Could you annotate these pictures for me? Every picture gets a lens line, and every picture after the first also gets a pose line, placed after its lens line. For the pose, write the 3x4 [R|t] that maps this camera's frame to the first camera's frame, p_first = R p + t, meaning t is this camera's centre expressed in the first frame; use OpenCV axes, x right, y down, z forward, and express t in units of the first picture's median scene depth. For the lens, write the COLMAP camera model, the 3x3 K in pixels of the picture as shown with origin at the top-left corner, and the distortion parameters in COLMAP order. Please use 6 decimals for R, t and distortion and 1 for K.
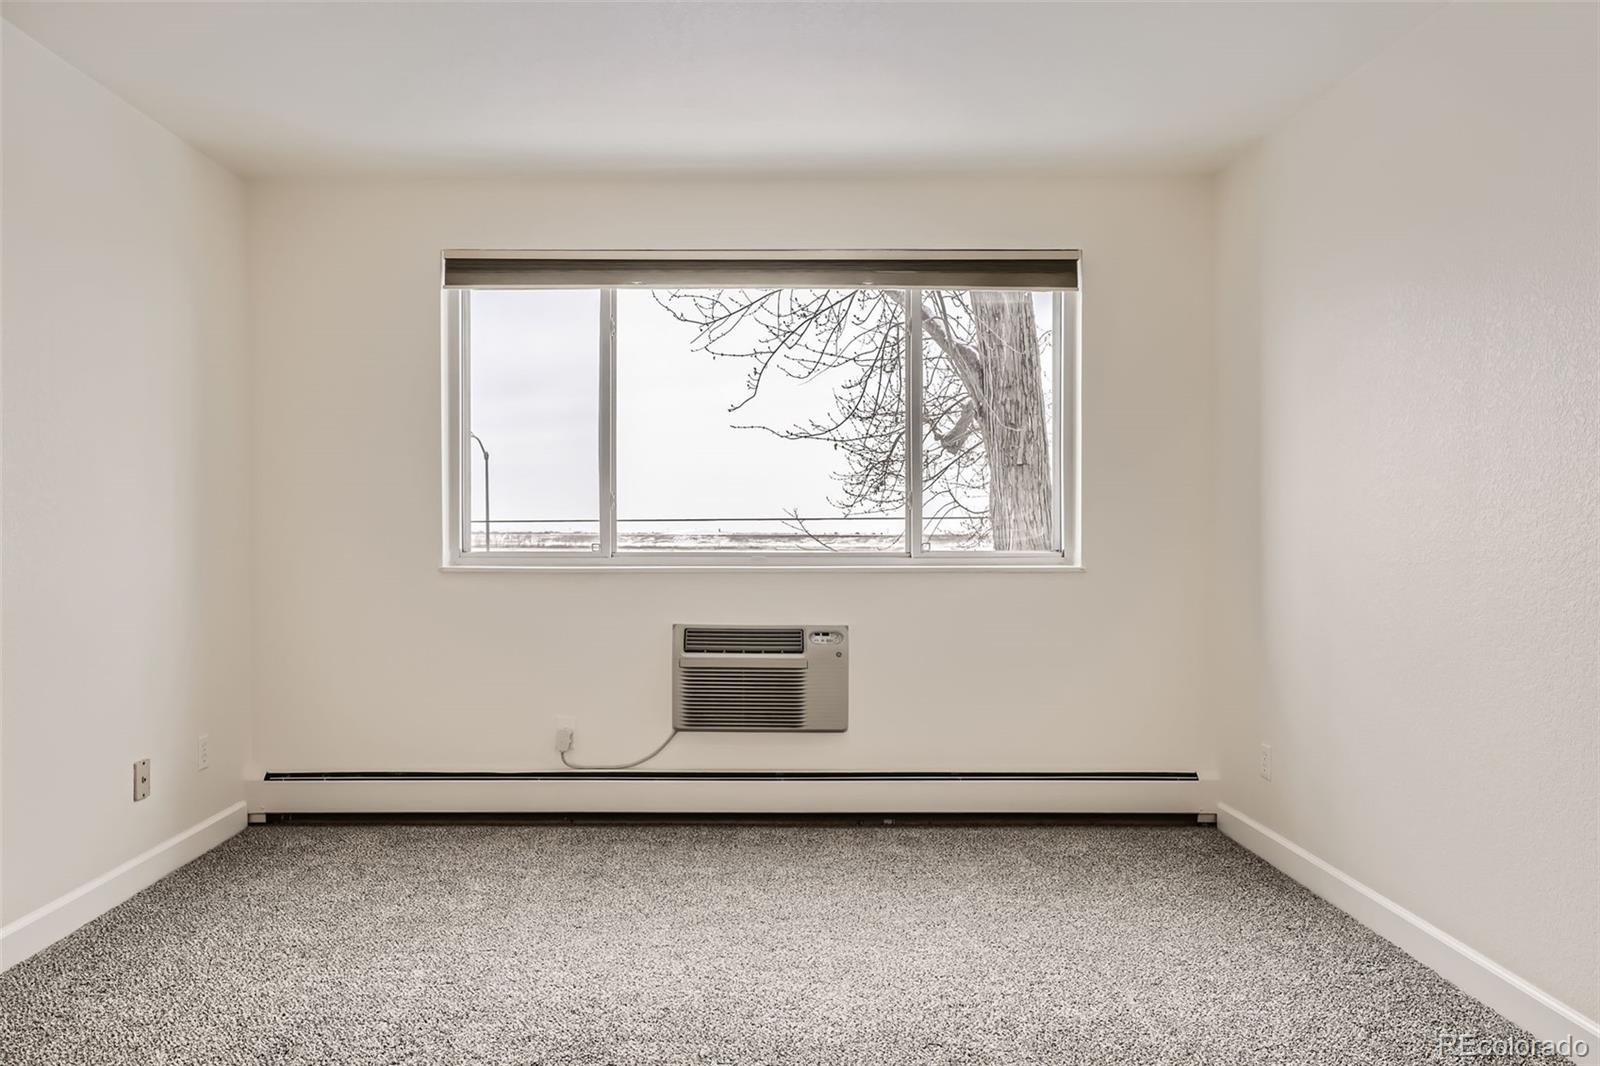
lens RADIAL K [[1135.9, 0, 737.8], [0, 1135.9, 555.9], [0, 0, 1]] dist [-0.001144, 0.001885]
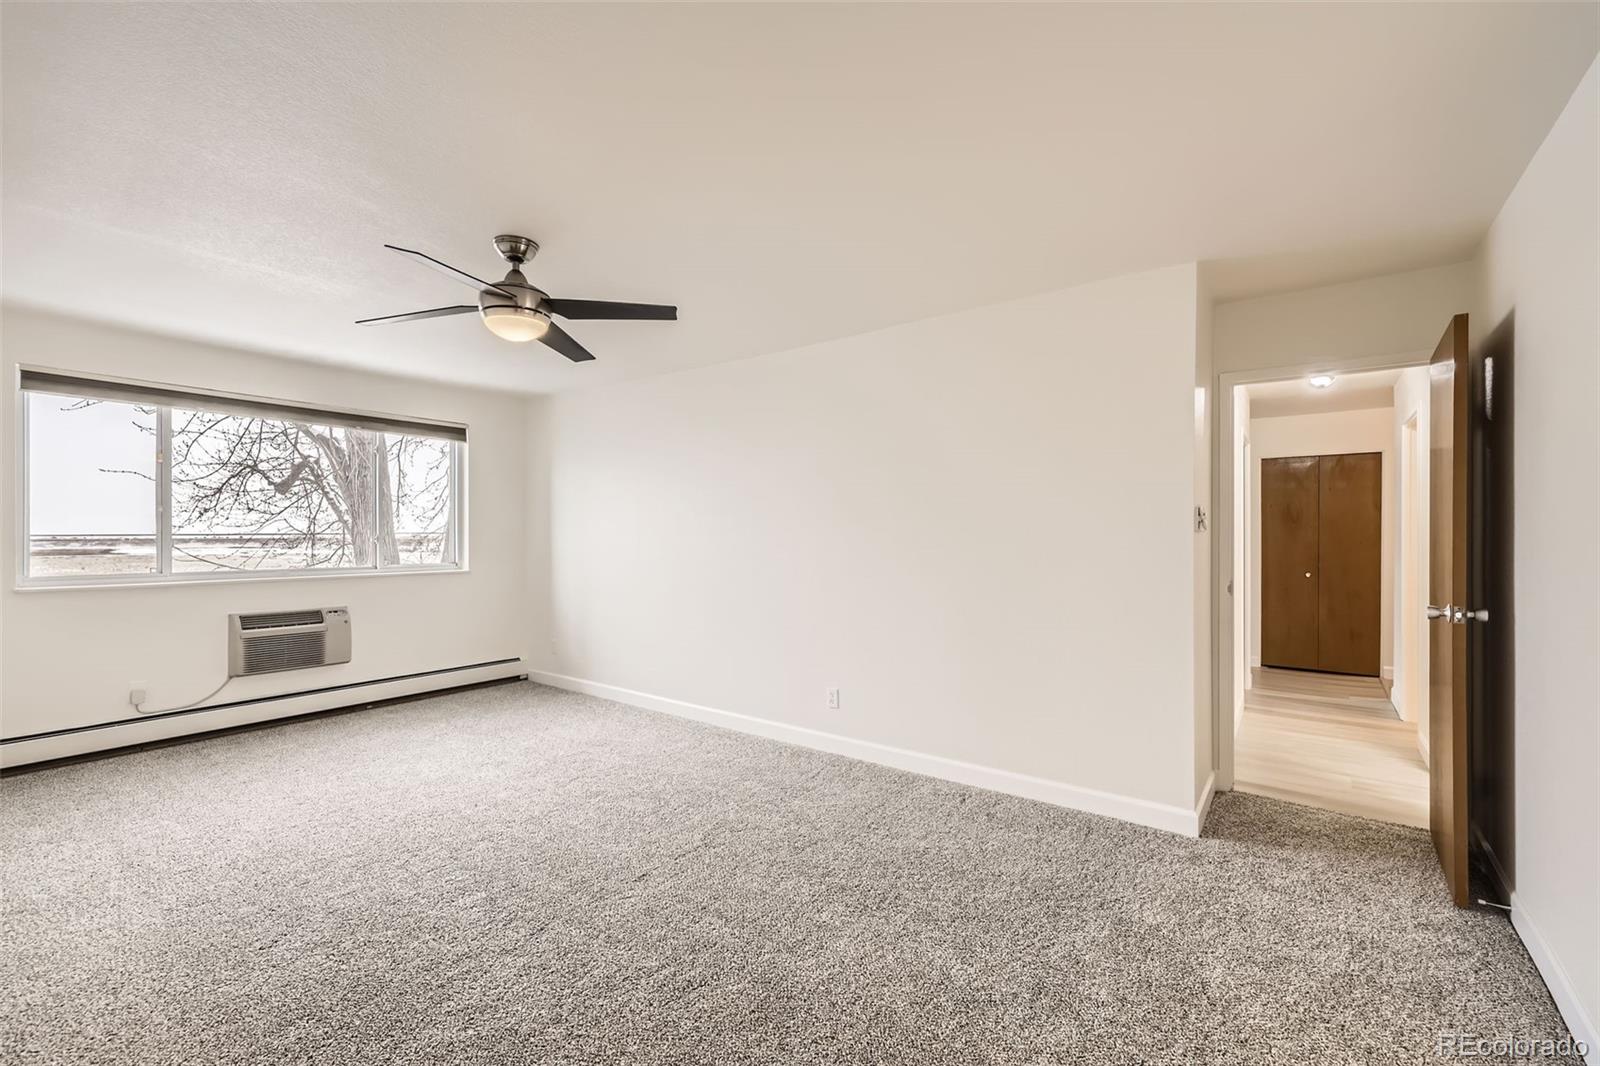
lens RADIAL K [[667.1, 0, 800.0], [0, 667.1, 533.0], [0, 0, 1]] dist [0.006968, 0.000246]
pose [[0.588277, 0.004049, 0.808649, -0.363609], [0.016905, 0.999707, -0.017303, -0.028909], [-0.808482, 0.023850, 0.588037, -0.270067]]
